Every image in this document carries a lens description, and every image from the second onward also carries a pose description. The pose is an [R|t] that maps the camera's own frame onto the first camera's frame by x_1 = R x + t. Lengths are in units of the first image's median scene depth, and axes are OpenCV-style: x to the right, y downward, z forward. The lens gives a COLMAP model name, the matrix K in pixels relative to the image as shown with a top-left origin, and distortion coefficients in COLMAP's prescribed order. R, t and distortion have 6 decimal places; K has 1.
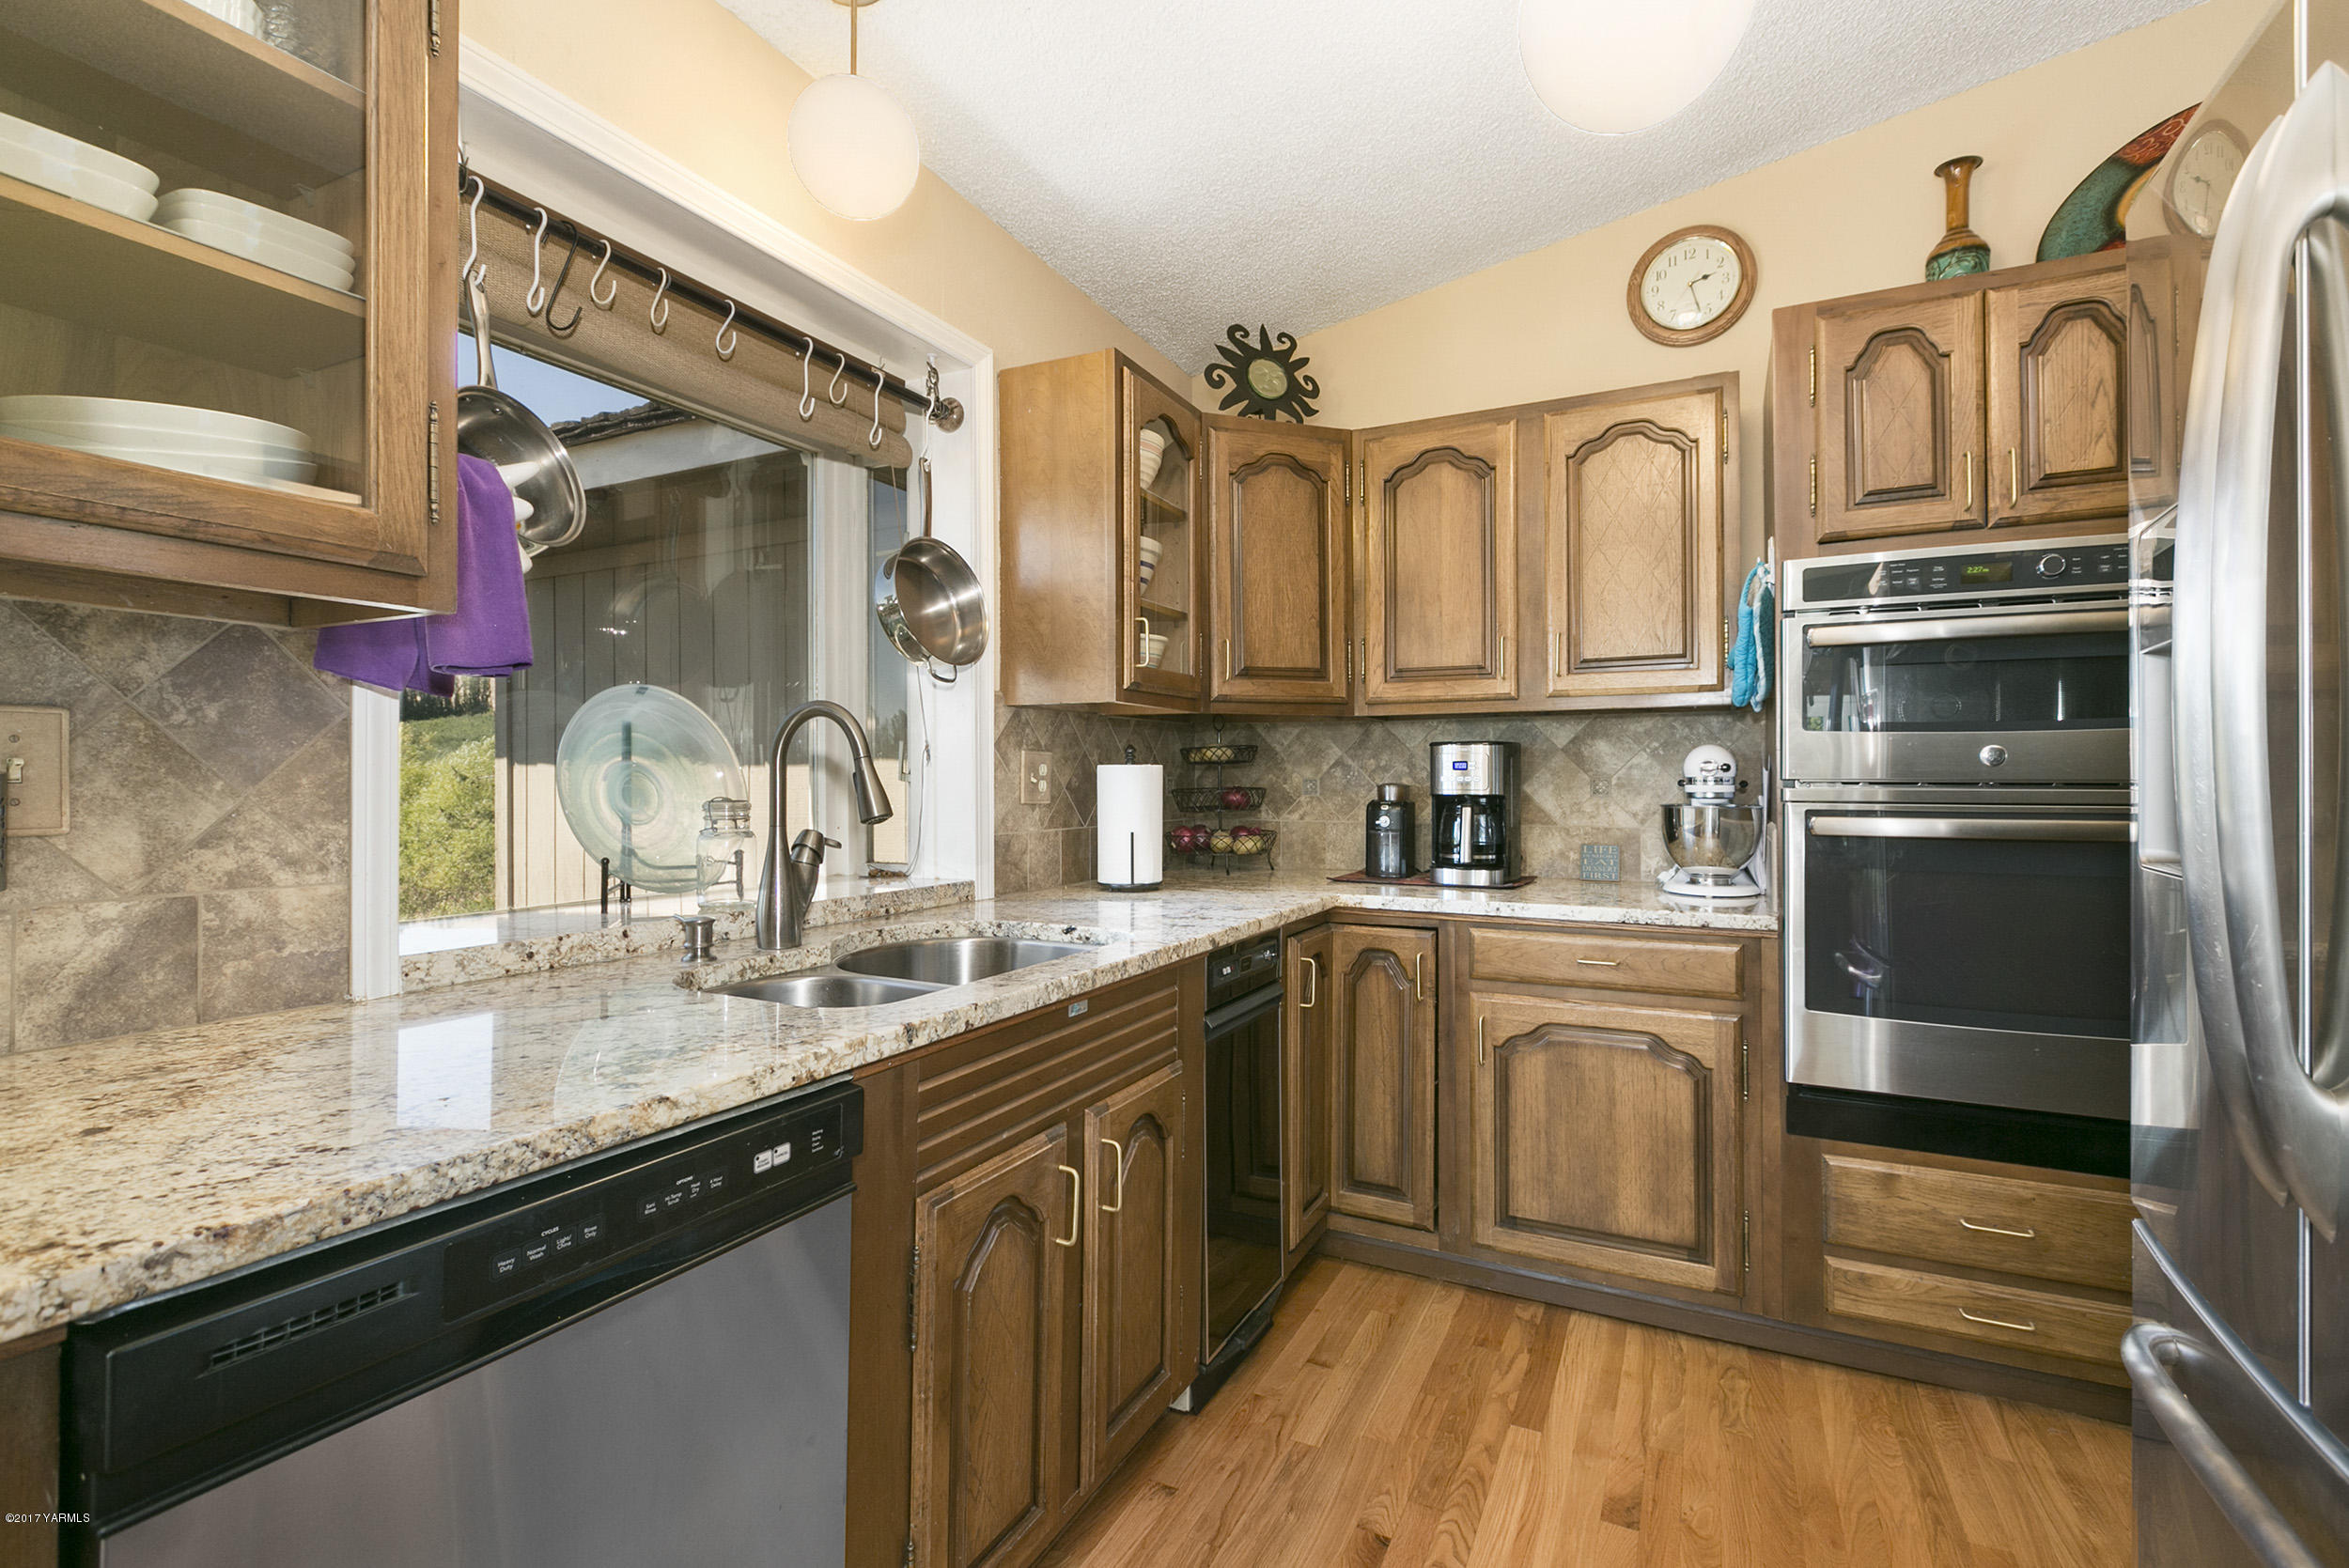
lens RADIAL K [[1068.3, 0, 1190.8], [0, 1068.3, 772.3], [0, 0, 1]] dist [0.001172, -0.000235]
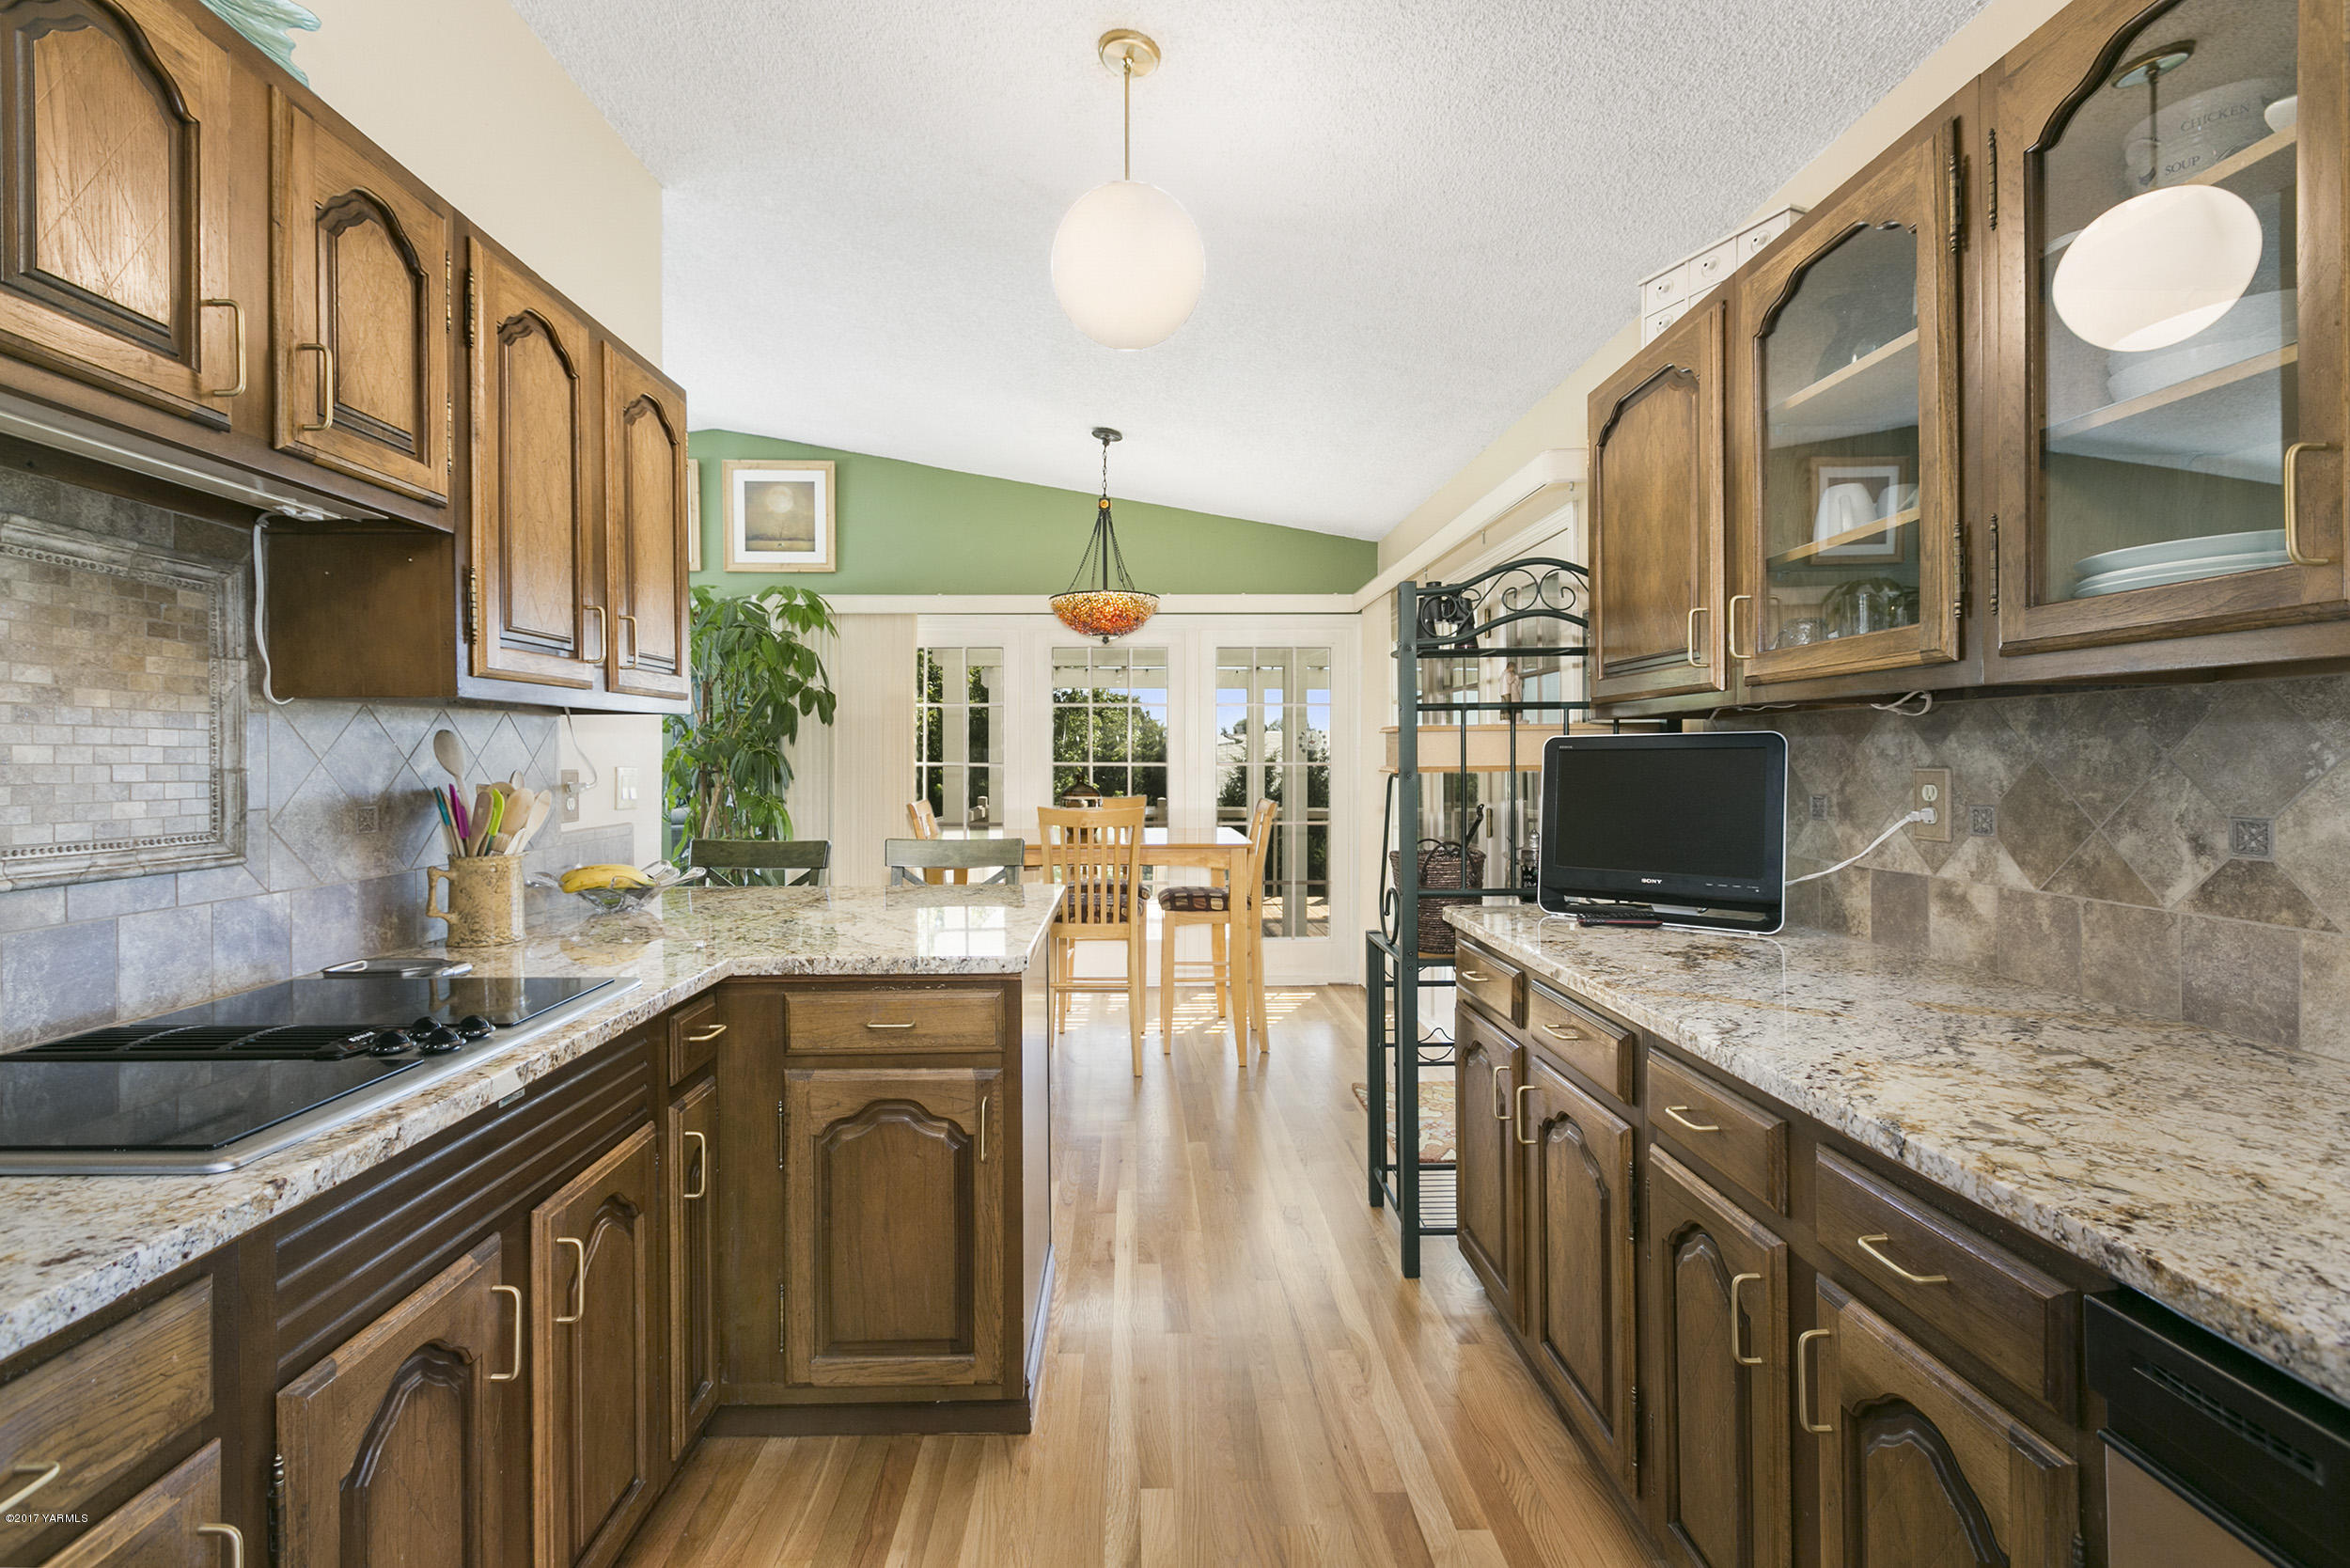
lens RADIAL K [[1068.8, 0, 1171.3], [0, 1068.8, 763.4], [0, 0, 1]] dist [0.001172, -0.000235]
pose [[-0.875218, 0.002834, -0.483721, 0.181828], [0.005438, 0.999977, -0.003982, -0.035741], [0.483698, -0.006116, -0.875213, 0.459408]]
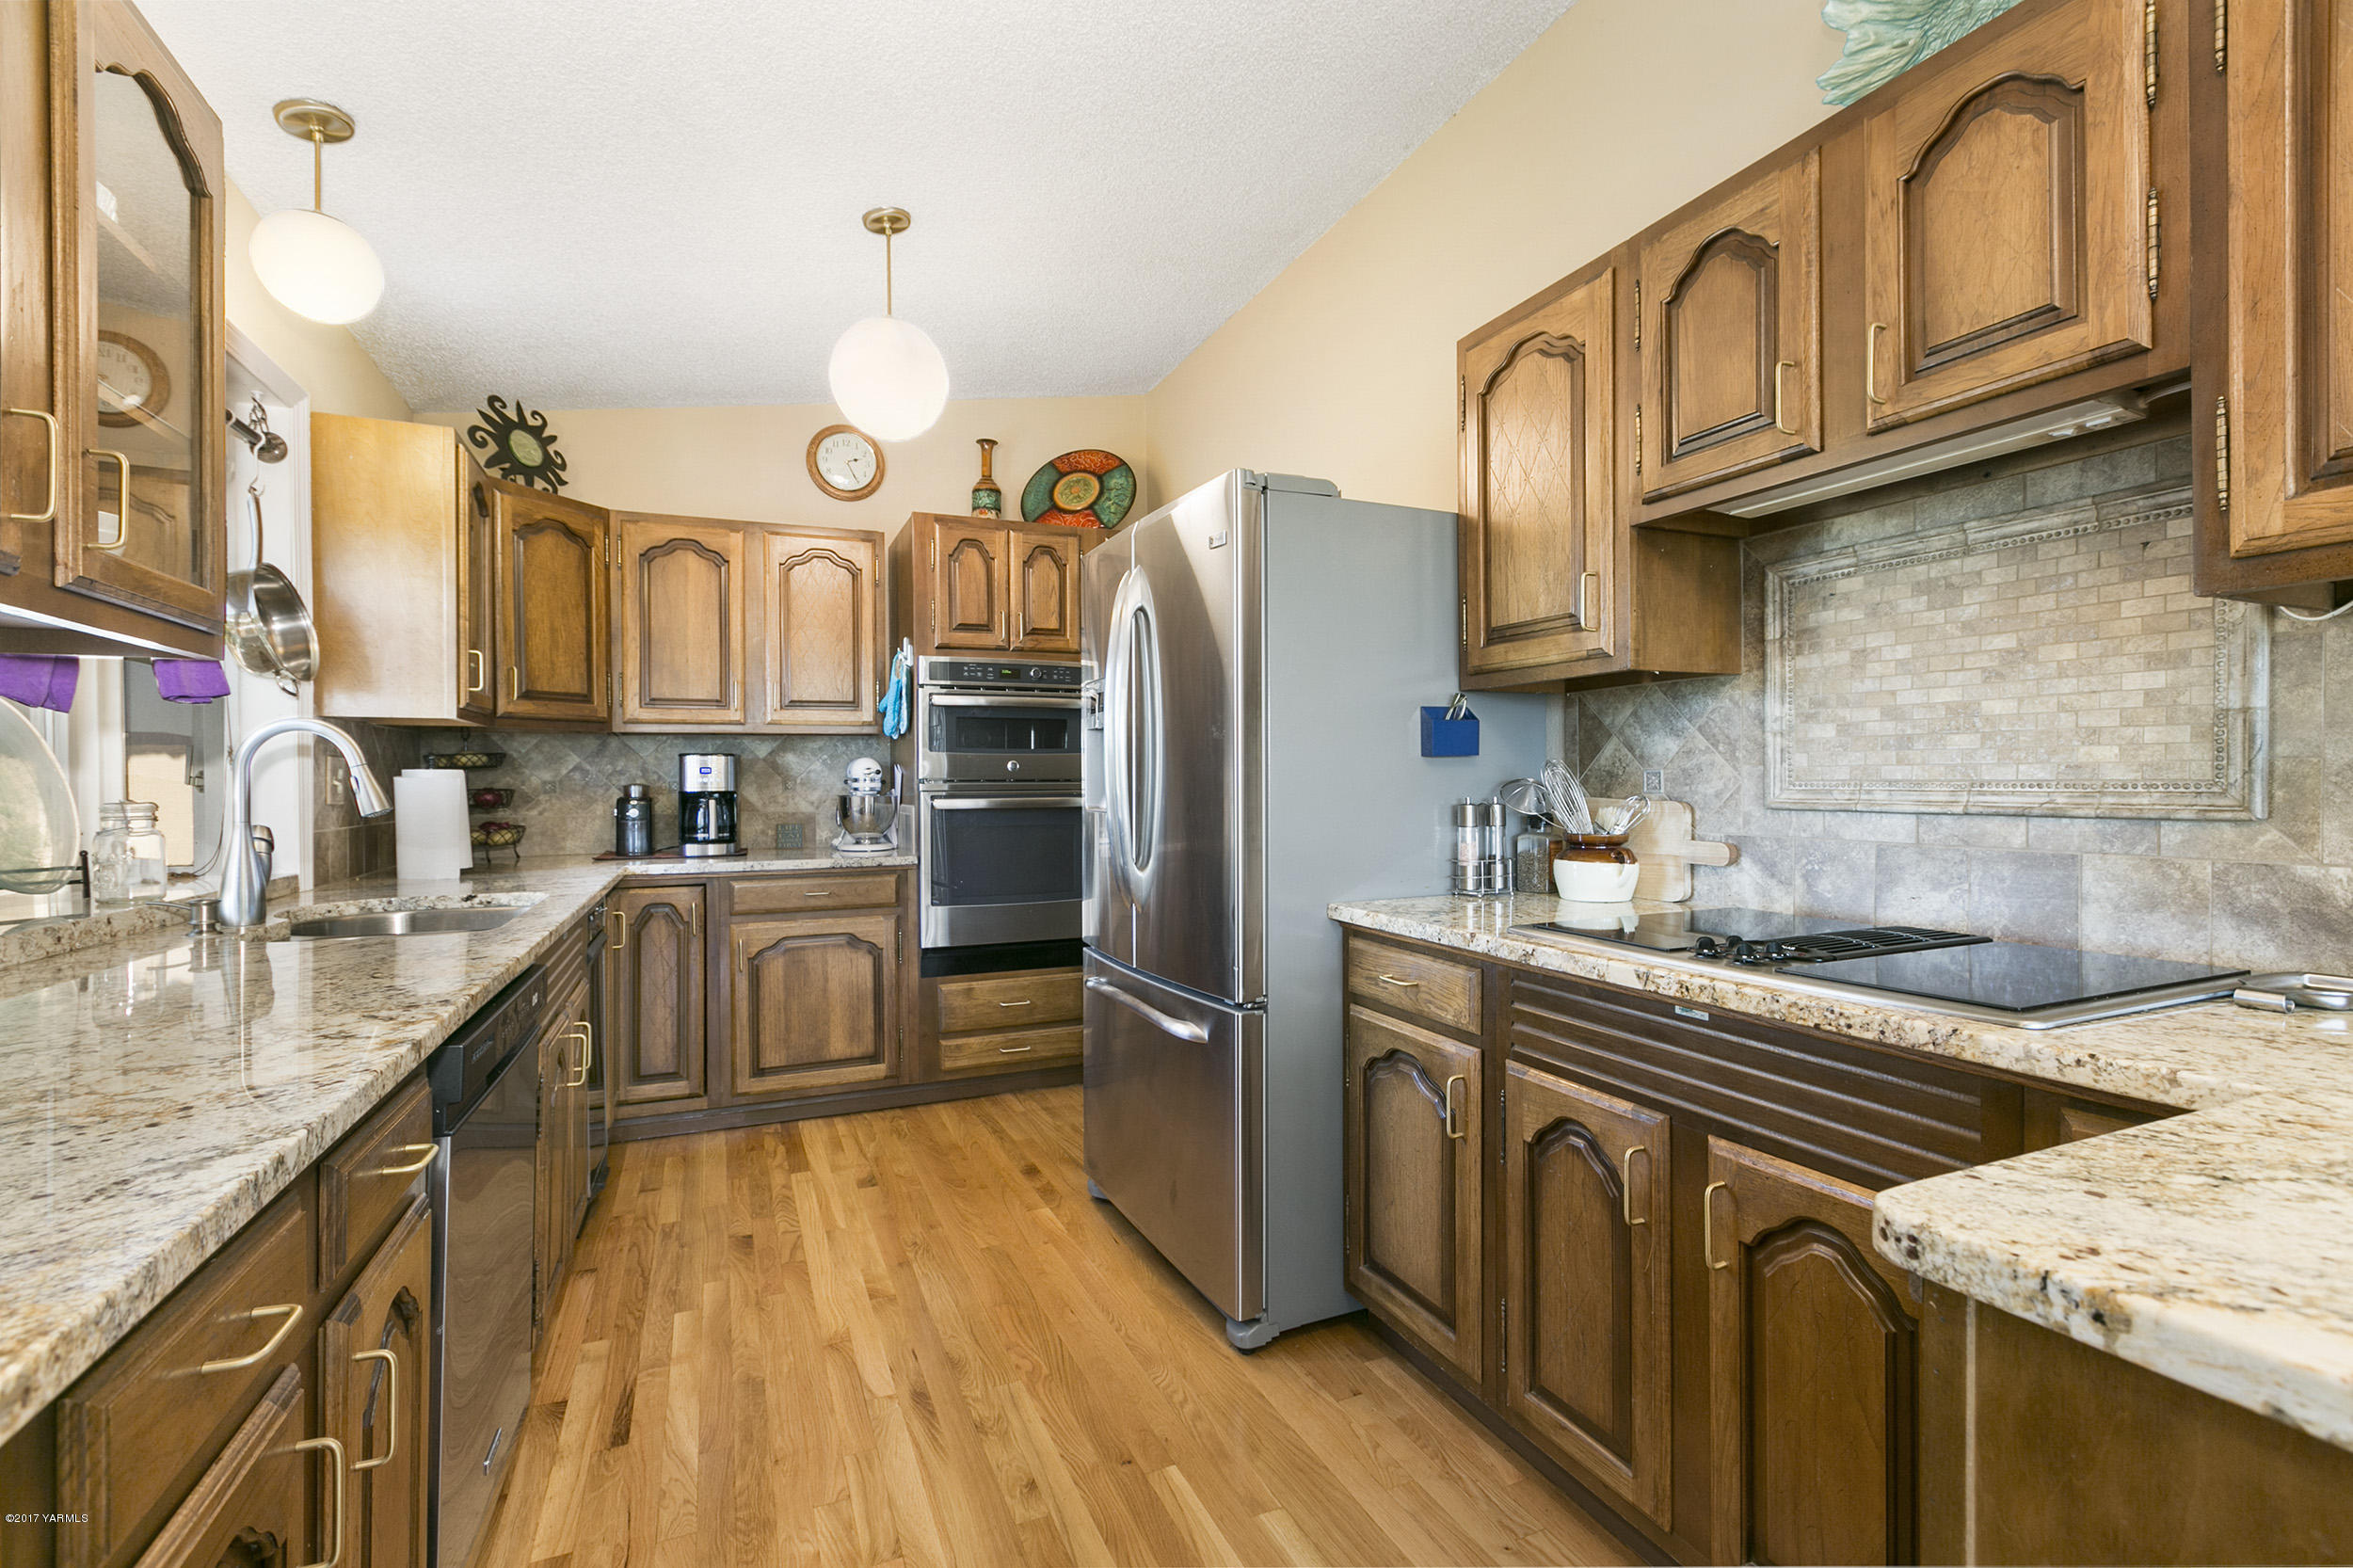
lens RADIAL K [[1070.2, 0, 1169.9], [0, 1070.2, 792.1], [0, 0, 1]] dist [0.001172, -0.000235]
pose [[0.641454, -0.014293, 0.767029, -0.492885], [0.001657, 0.999850, 0.017246, -0.001170], [-0.767160, -0.009792, 0.641381, -0.418132]]
